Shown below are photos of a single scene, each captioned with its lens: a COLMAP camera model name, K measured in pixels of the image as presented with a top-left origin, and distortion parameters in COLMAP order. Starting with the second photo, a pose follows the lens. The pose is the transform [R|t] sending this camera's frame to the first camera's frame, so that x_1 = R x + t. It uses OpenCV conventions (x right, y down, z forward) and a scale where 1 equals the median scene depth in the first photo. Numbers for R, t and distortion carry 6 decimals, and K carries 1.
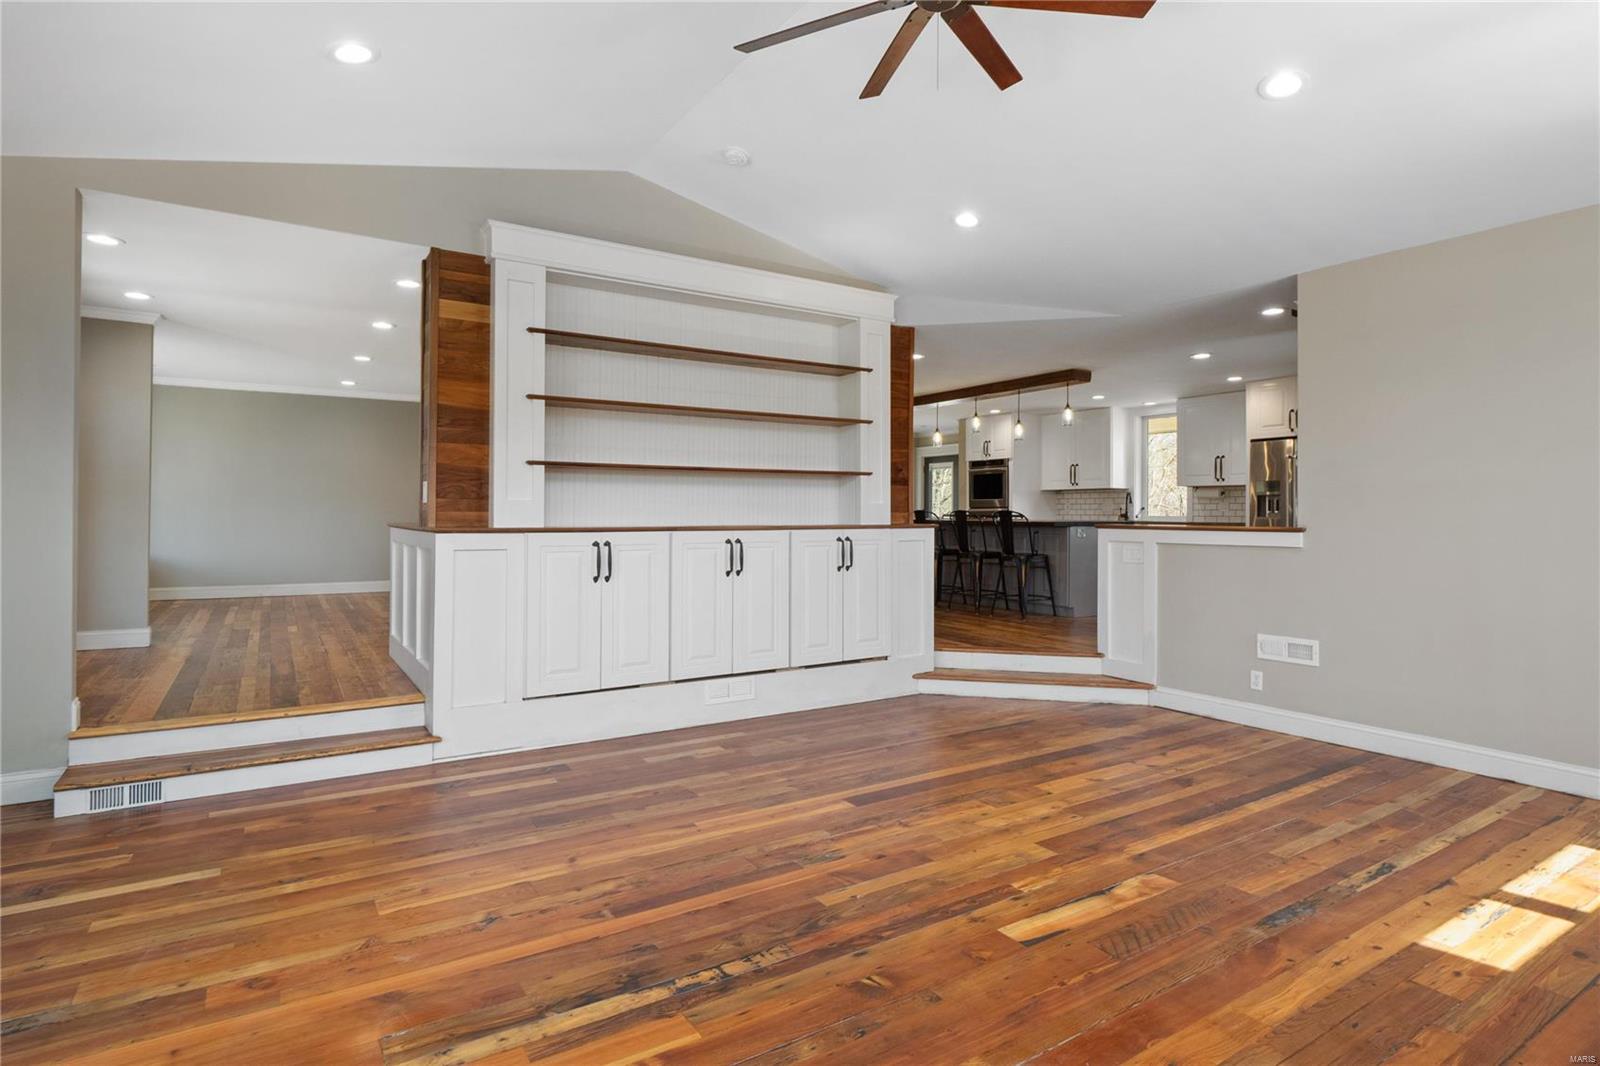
lens RADIAL K [[824.4, 0, 794.9], [0, 824.4, 523.4], [0, 0, 1]] dist [-0.004164, 0.000303]
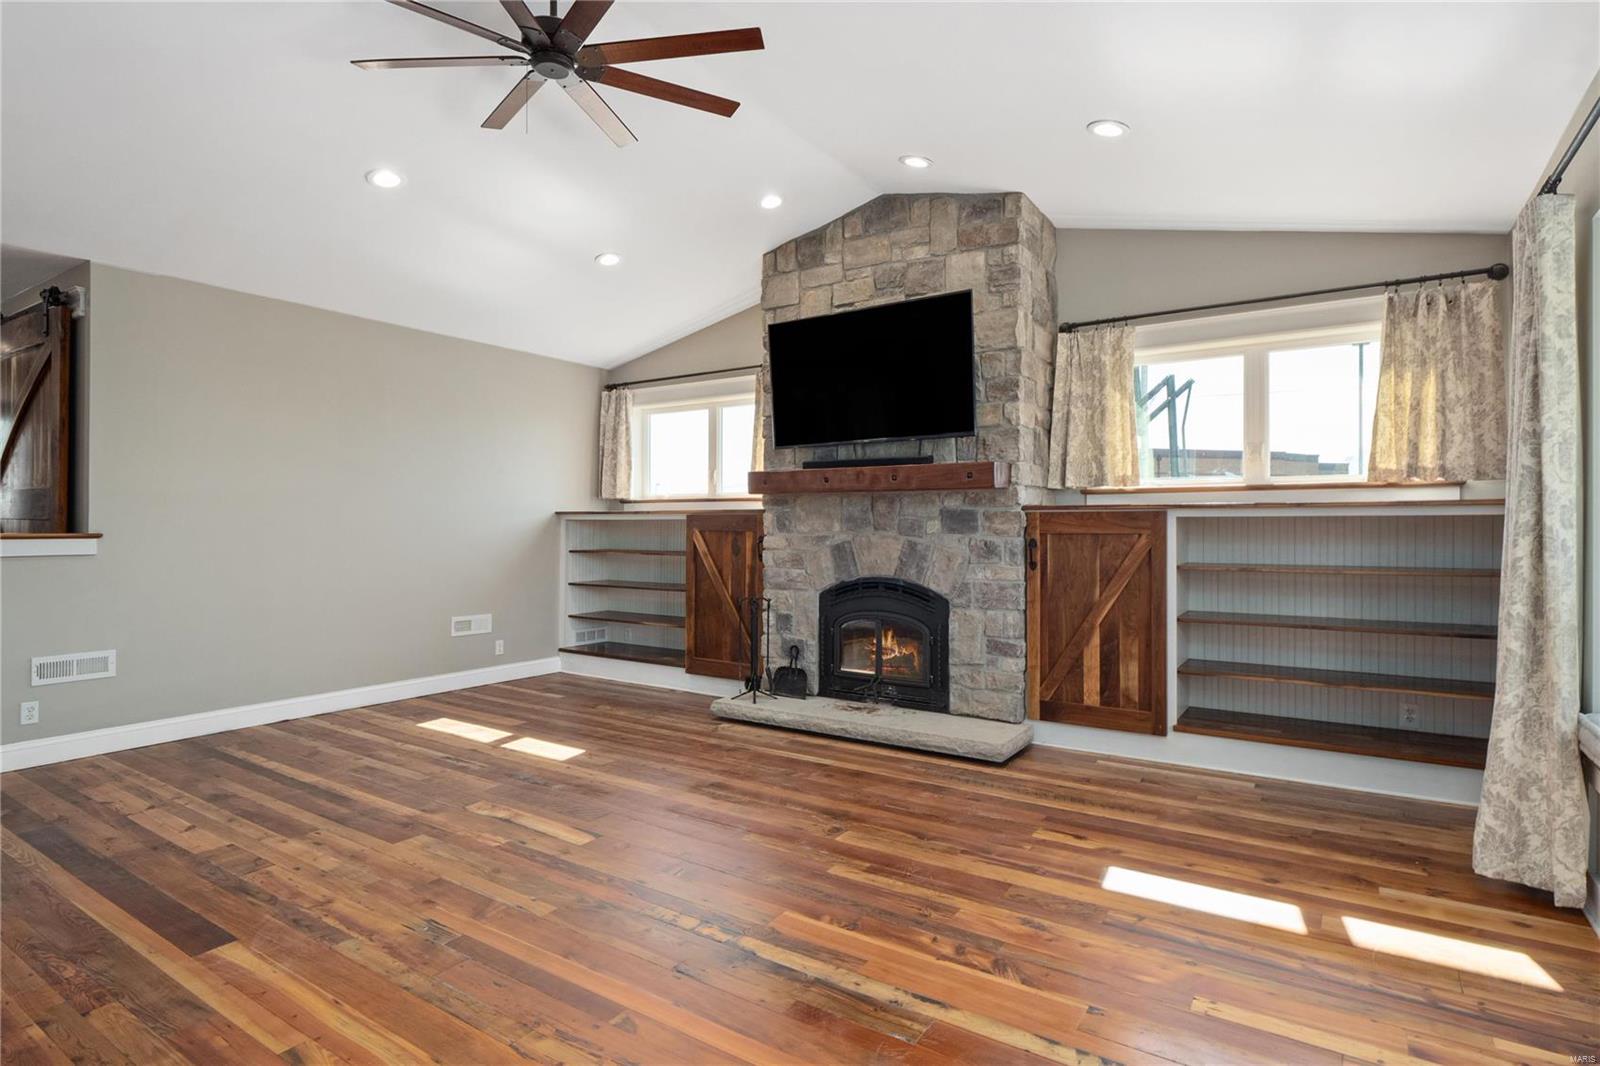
lens RADIAL K [[824.4, 0, 797.4], [0, 824.4, 529.3], [0, 0, 1]] dist [-0.004164, 0.000303]
pose [[-0.404447, -0.008222, 0.914524, -0.817551], [0.000658, 0.999957, 0.009281, -0.012643], [-0.914561, 0.004356, -0.404424, 0.918234]]
